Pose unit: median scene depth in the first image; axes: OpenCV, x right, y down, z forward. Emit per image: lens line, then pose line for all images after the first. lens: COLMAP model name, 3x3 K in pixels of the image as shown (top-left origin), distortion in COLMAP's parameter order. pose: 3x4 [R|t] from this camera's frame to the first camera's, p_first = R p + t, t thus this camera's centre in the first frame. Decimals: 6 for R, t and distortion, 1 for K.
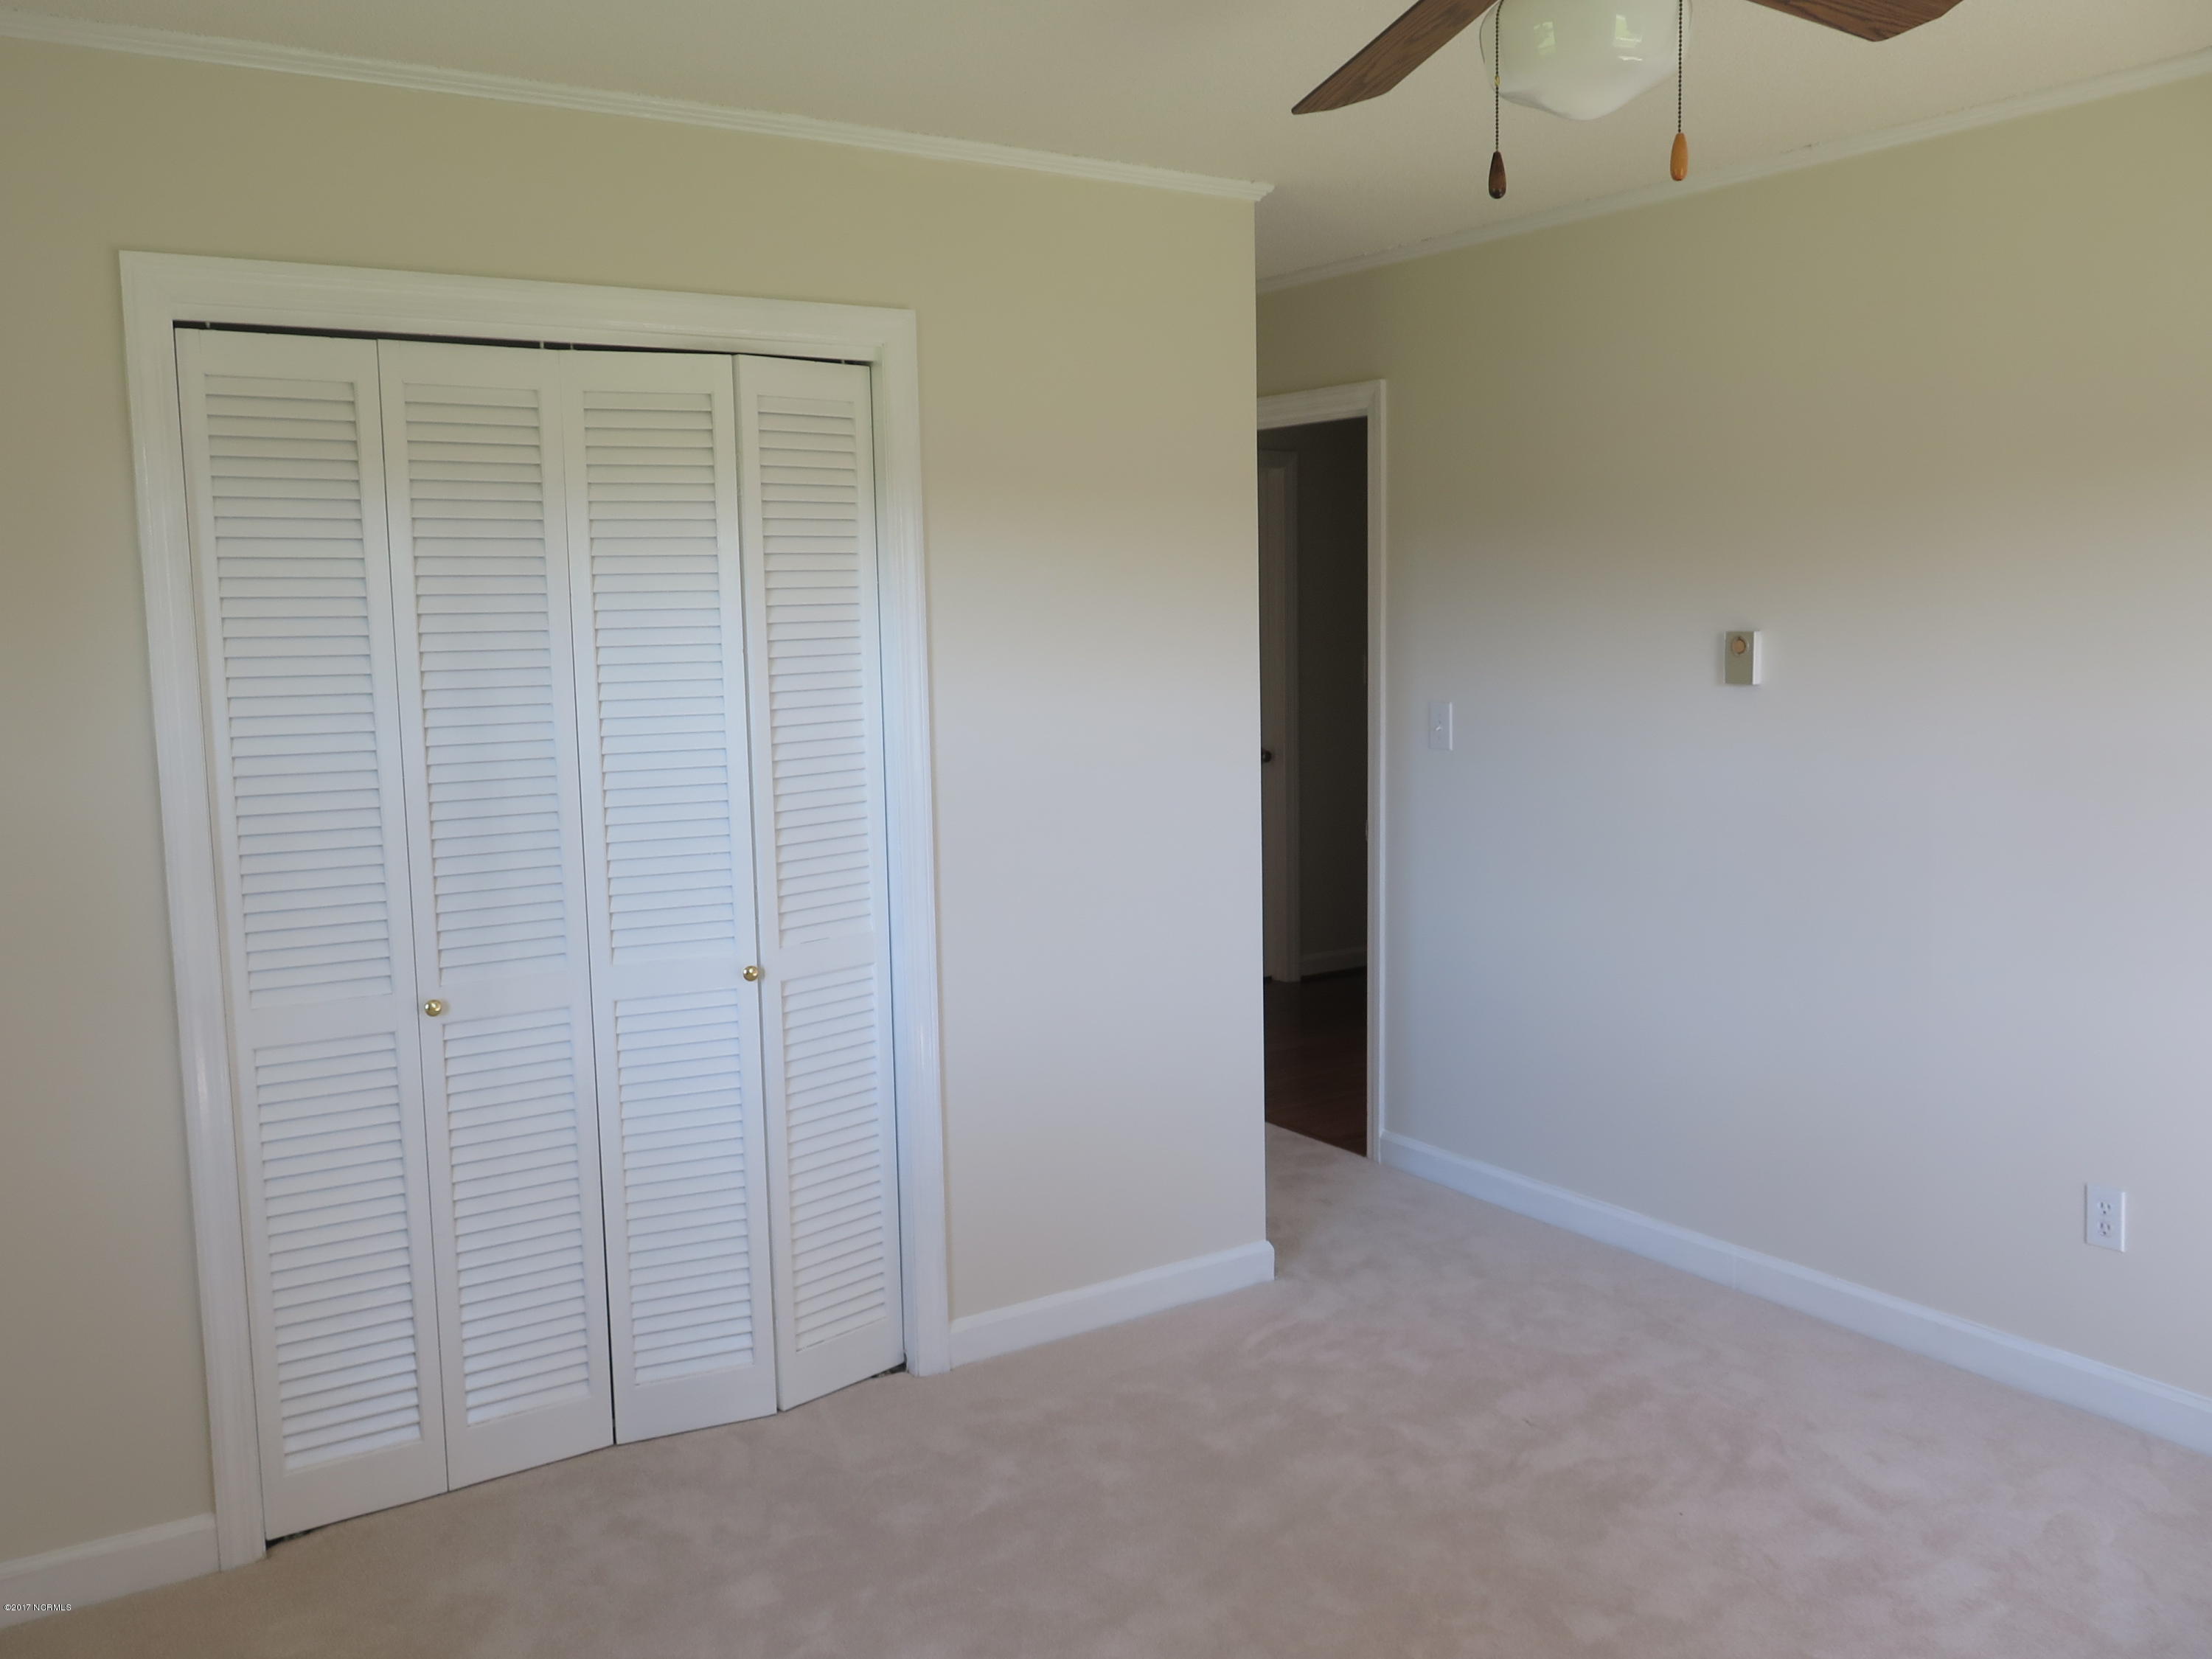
lens RADIAL K [[1826.3, 0, 1106.3], [0, 1826.3, 797.1], [0, 0, 1]] dist [0.003542, 0.005044]
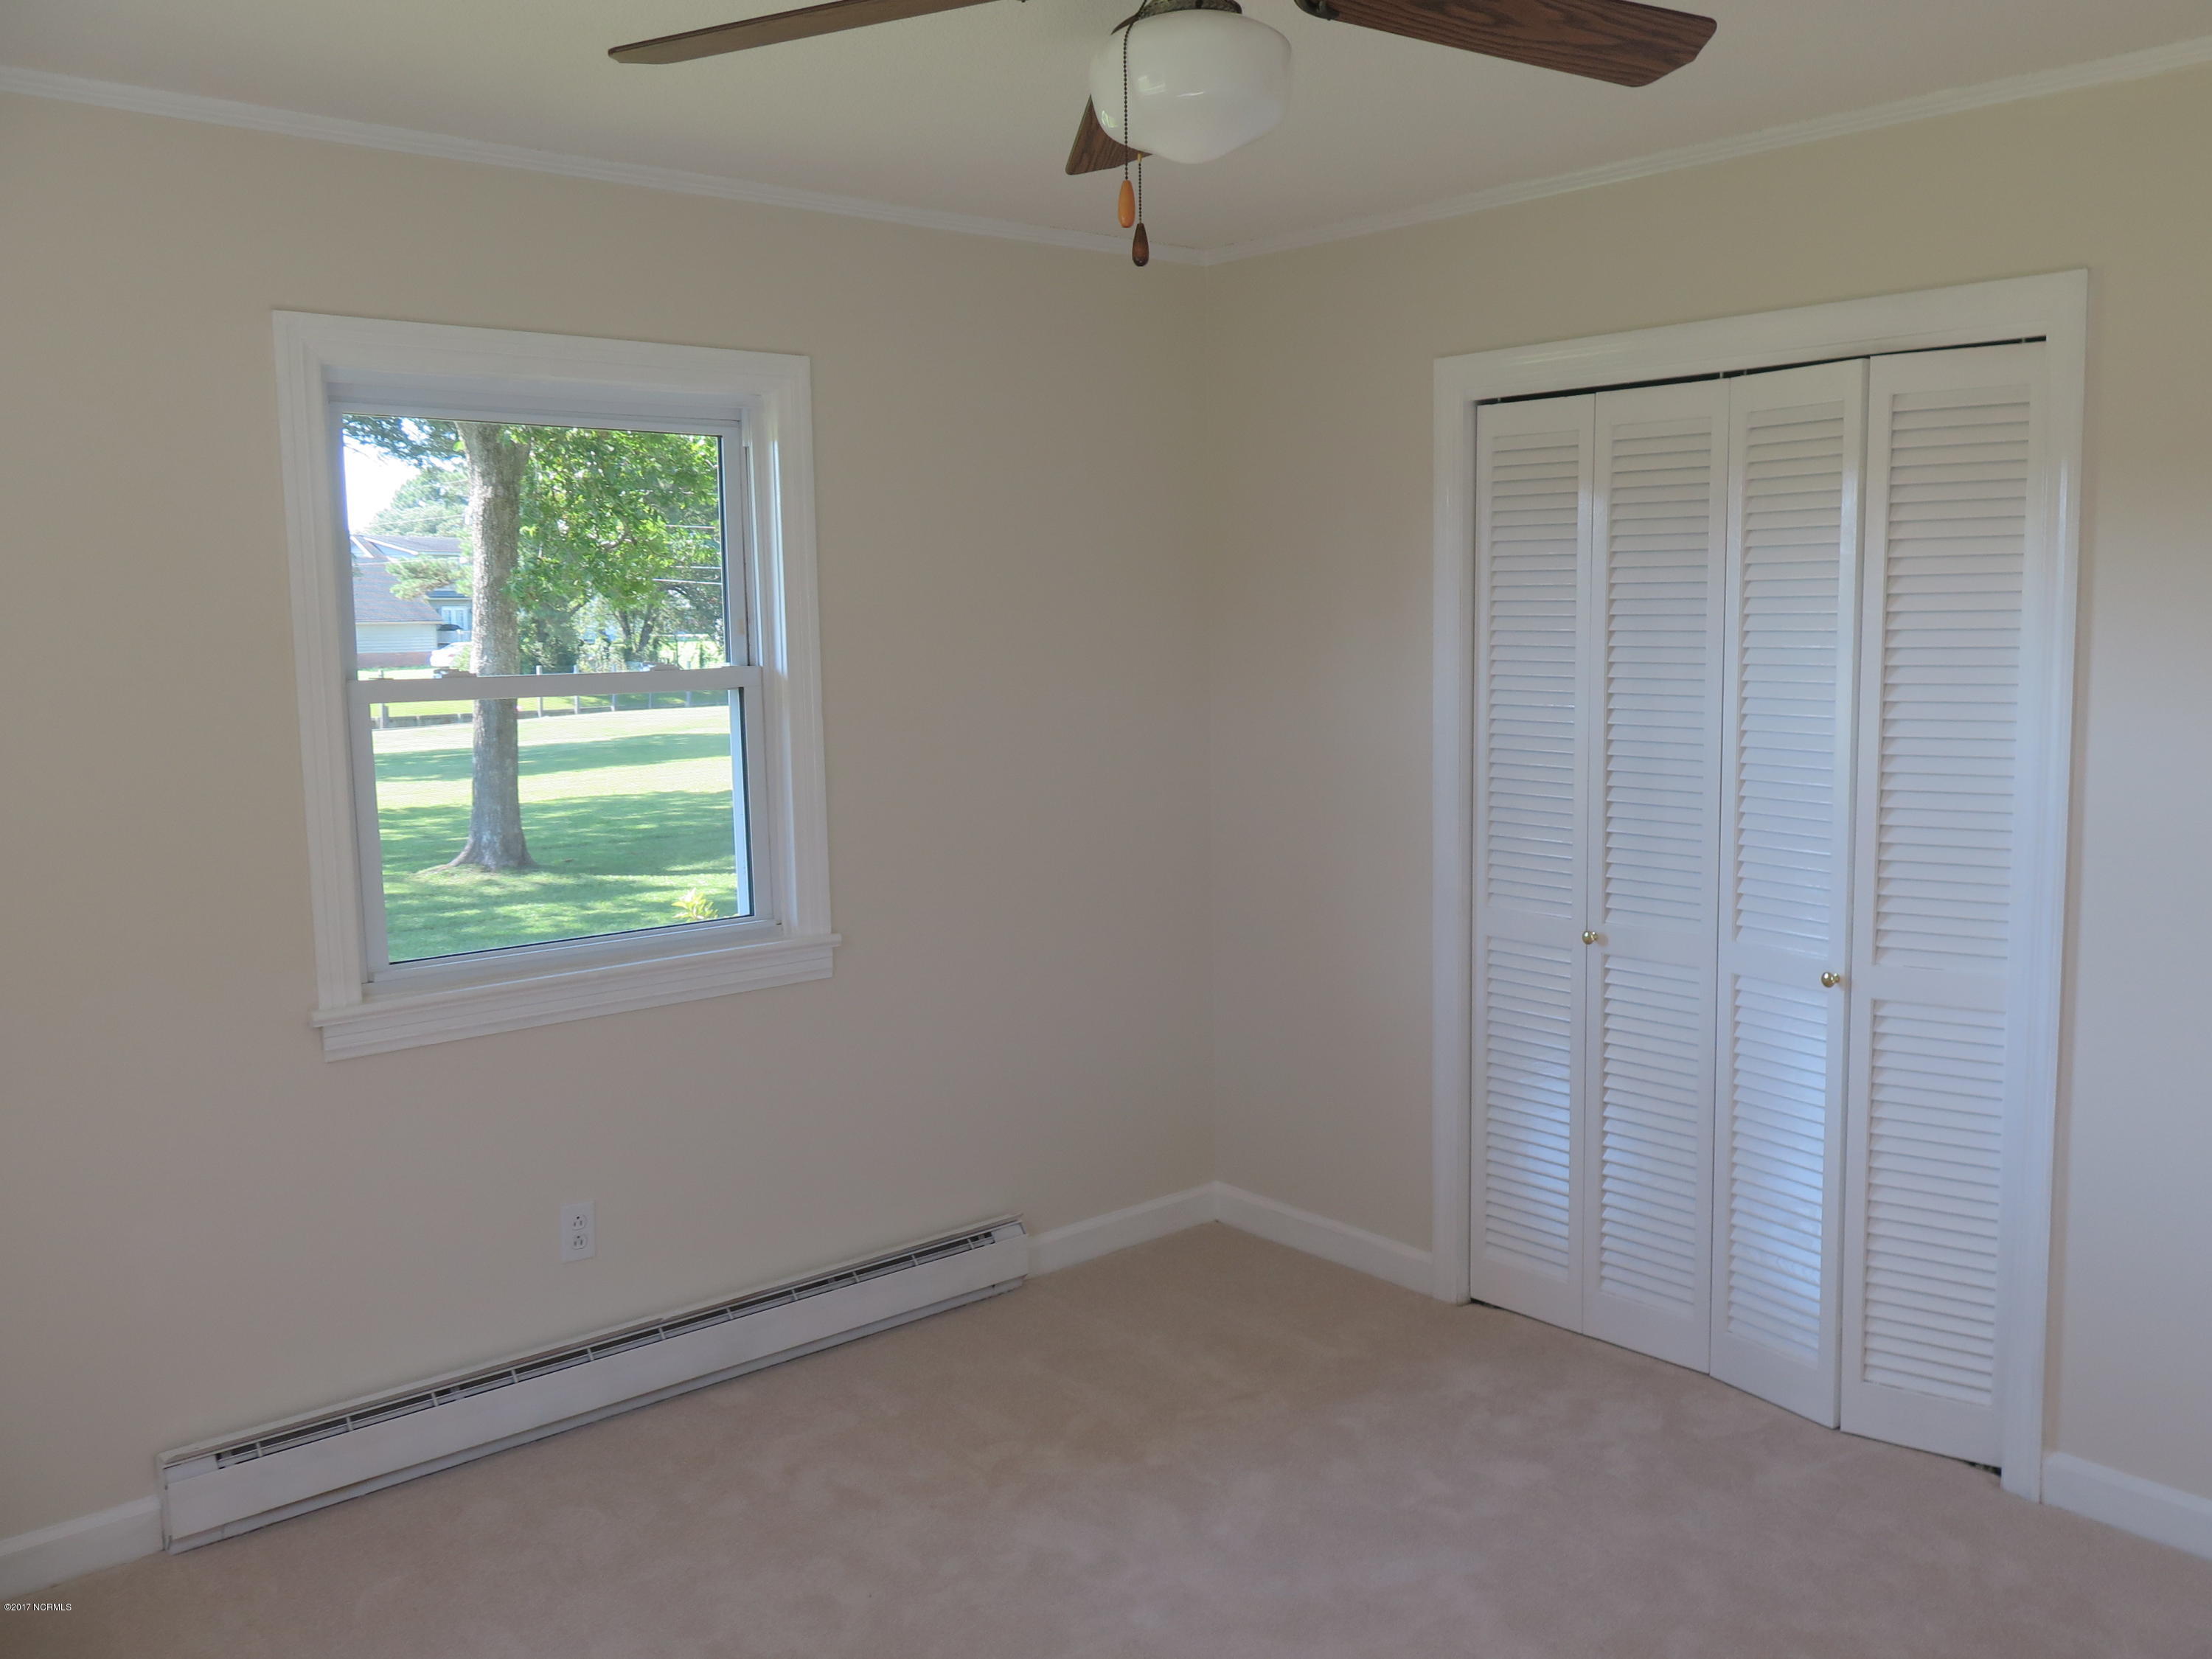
lens RADIAL K [[1845.9, 0, 1102.1], [0, 1845.9, 831.5], [0, 0, 1]] dist [-0.018136, 0.006389]
pose [[0.145695, 0.132982, -0.980351, 0.774066], [-0.100562, 0.987783, 0.119045, -0.068220], [0.984205, 0.081241, 0.157288, 0.474383]]
